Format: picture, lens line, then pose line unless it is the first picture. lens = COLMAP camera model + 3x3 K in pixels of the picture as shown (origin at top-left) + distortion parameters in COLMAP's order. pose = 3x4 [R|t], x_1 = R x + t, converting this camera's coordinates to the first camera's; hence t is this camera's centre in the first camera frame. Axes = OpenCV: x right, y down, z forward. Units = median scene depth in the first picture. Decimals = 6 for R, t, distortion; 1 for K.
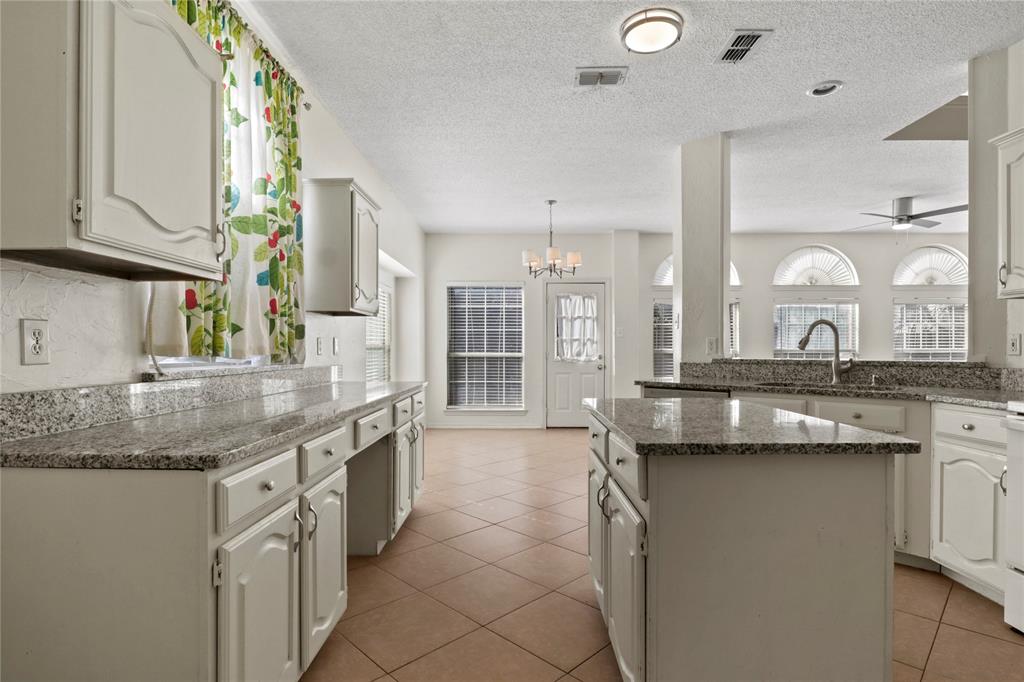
lens RADIAL K [[522.2, 0, 511.9], [0, 522.2, 353.8], [0, 0, 1]] dist [-0.036957, 0.016818]
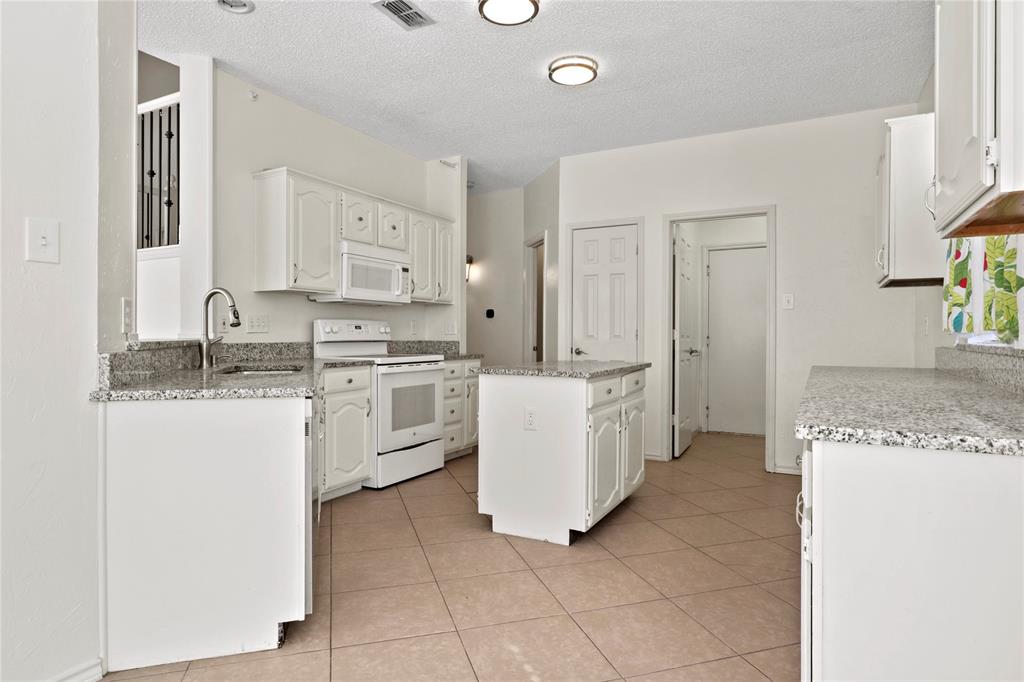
lens RADIAL K [[577.4, 0, 513.0], [0, 577.4, 341.0], [0, 0, 1]] dist [-0.039136, 0.030901]
pose [[-0.889491, -0.005041, 0.456924, -0.191649], [0.003646, 0.999829, 0.018128, 0.000805], [-0.456937, 0.017791, -0.889321, 1.572973]]
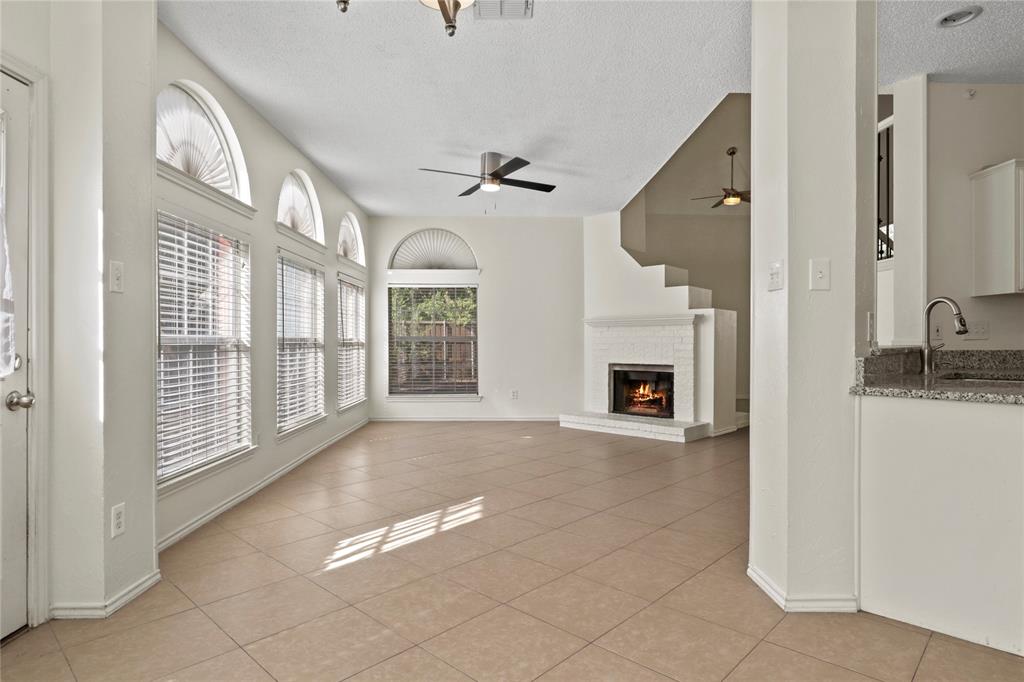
lens RADIAL K [[577.4, 0, 513.0], [0, 577.4, 341.0], [0, 0, 1]] dist [-0.039136, 0.030901]
pose [[-0.035442, 0.000953, 0.999371, -0.276065], [0.010564, 0.999944, -0.000579, -0.002863], [-0.999316, 0.010536, -0.035451, 1.714767]]
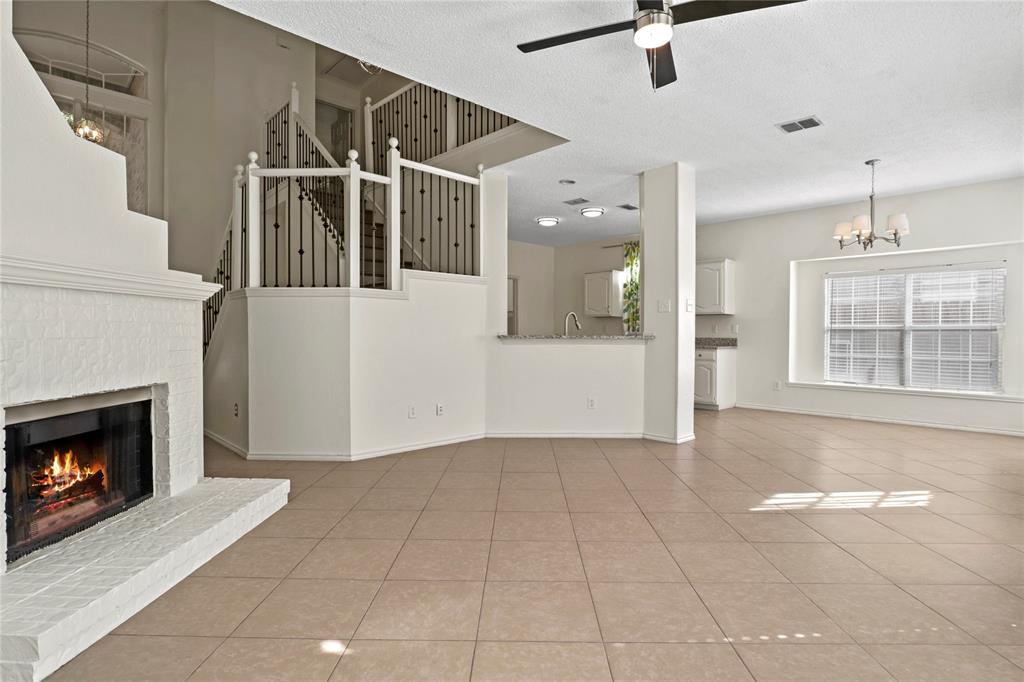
lens RADIAL K [[520.8, 0, 513.5], [0, 520.8, 338.8], [0, 0, 1]] dist [-0.035714, 0.015904]
pose [[-0.712005, 0.009258, -0.702113, 1.952345], [-0.008975, 0.999711, 0.022283, -0.012255], [0.702117, 0.022167, -0.711717, 2.108615]]
